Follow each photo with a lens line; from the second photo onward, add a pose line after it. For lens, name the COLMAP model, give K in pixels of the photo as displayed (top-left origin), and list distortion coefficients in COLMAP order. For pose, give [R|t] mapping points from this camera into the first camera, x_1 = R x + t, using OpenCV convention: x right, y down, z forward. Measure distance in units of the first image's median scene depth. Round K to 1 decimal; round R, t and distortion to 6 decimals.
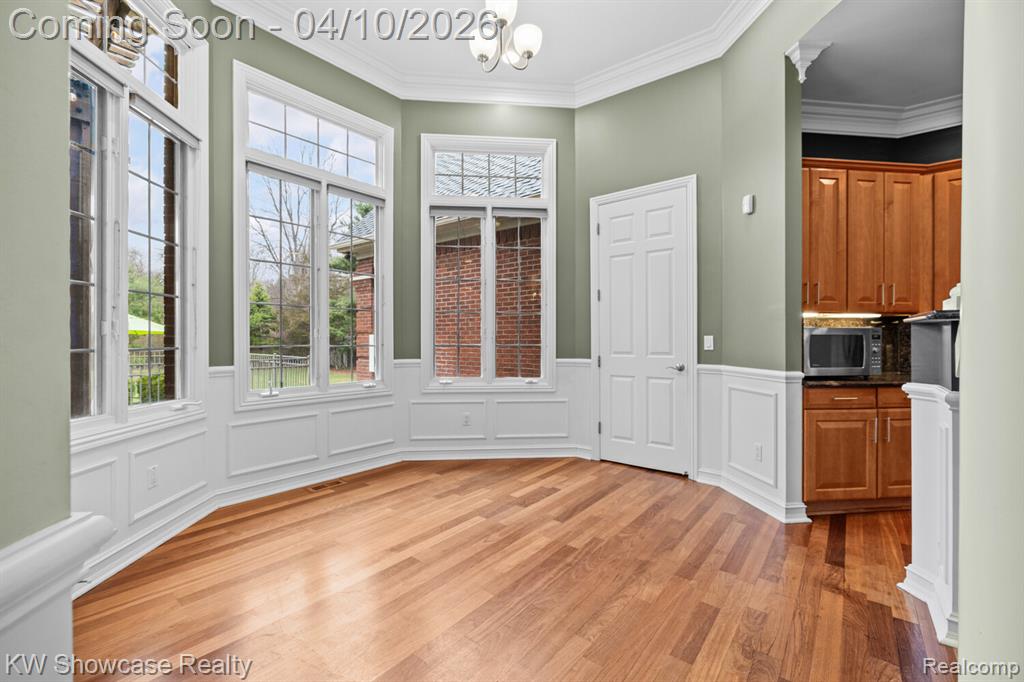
lens RADIAL K [[430.7, 0, 511.1], [0, 430.7, 341.7], [0, 0, 1]] dist [-0.000812, 0.000183]
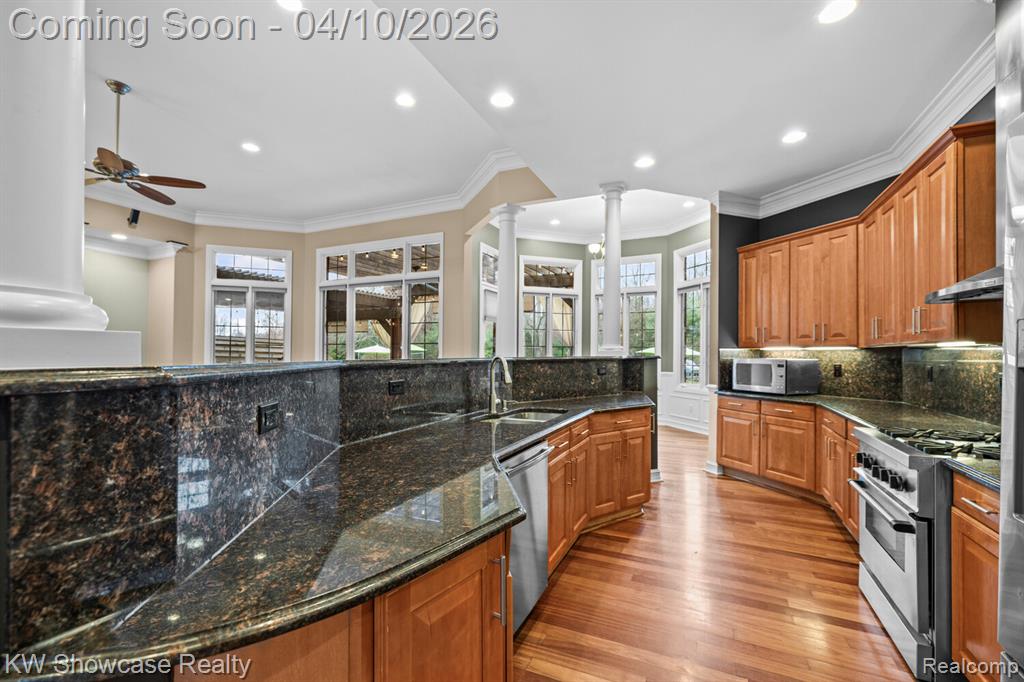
lens RADIAL K [[437.0, 0, 507.8], [0, 437.0, 351.8], [0, 0, 1]] dist [0.000435, 0.000230]
pose [[0.229658, -0.005025, -0.973258, 1.505018], [-0.009694, 0.999925, -0.007450, -0.028372], [0.973223, 0.011145, 0.229592, -0.130714]]
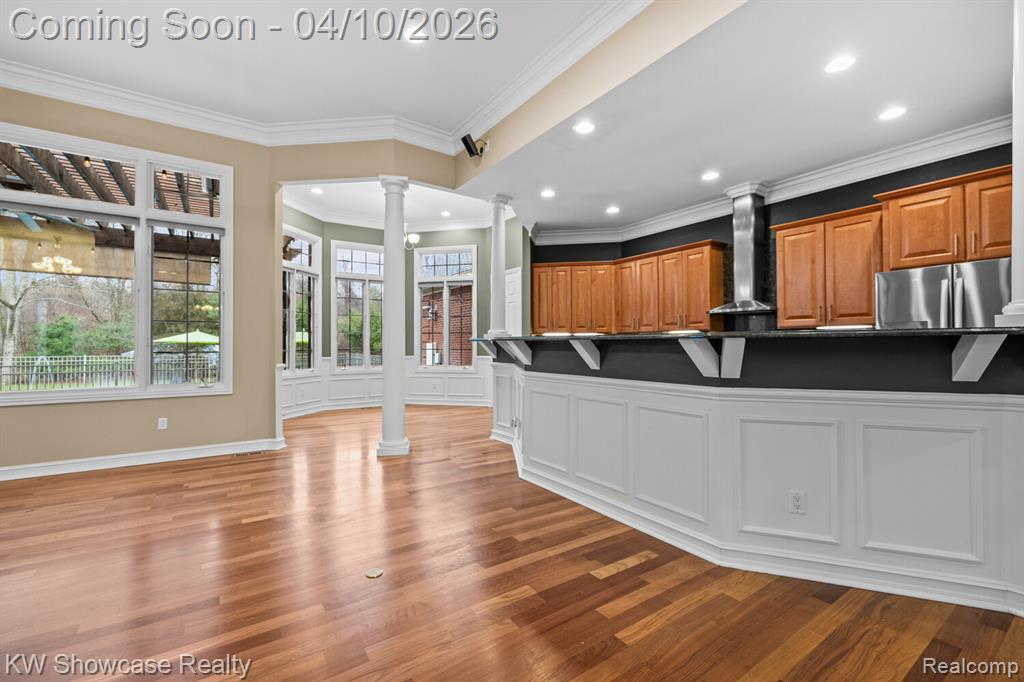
lens RADIAL K [[431.3, 0, 512.4], [0, 431.3, 335.9], [0, 0, 1]] dist [-0.002519, -0.000161]
pose [[0.952906, -0.009142, -0.303127, 0.905804], [0.000882, 0.999625, -0.027376, 0.001379], [0.303263, 0.025820, 0.952557, -0.874683]]
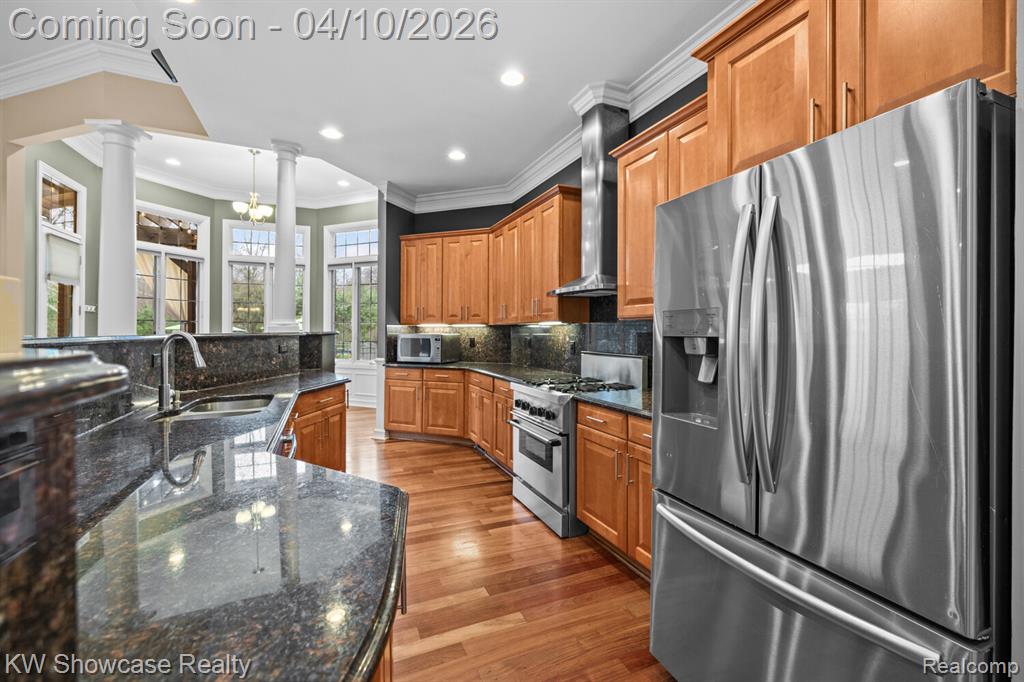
lens RADIAL K [[431.3, 0, 512.4], [0, 431.3, 335.9], [0, 0, 1]] dist [-0.002519, -0.000161]
pose [[0.881979, 0.005736, -0.471255, 1.418130], [-0.003954, 0.999981, 0.004770, -0.026297], [0.471273, -0.002344, 0.881984, -0.258225]]
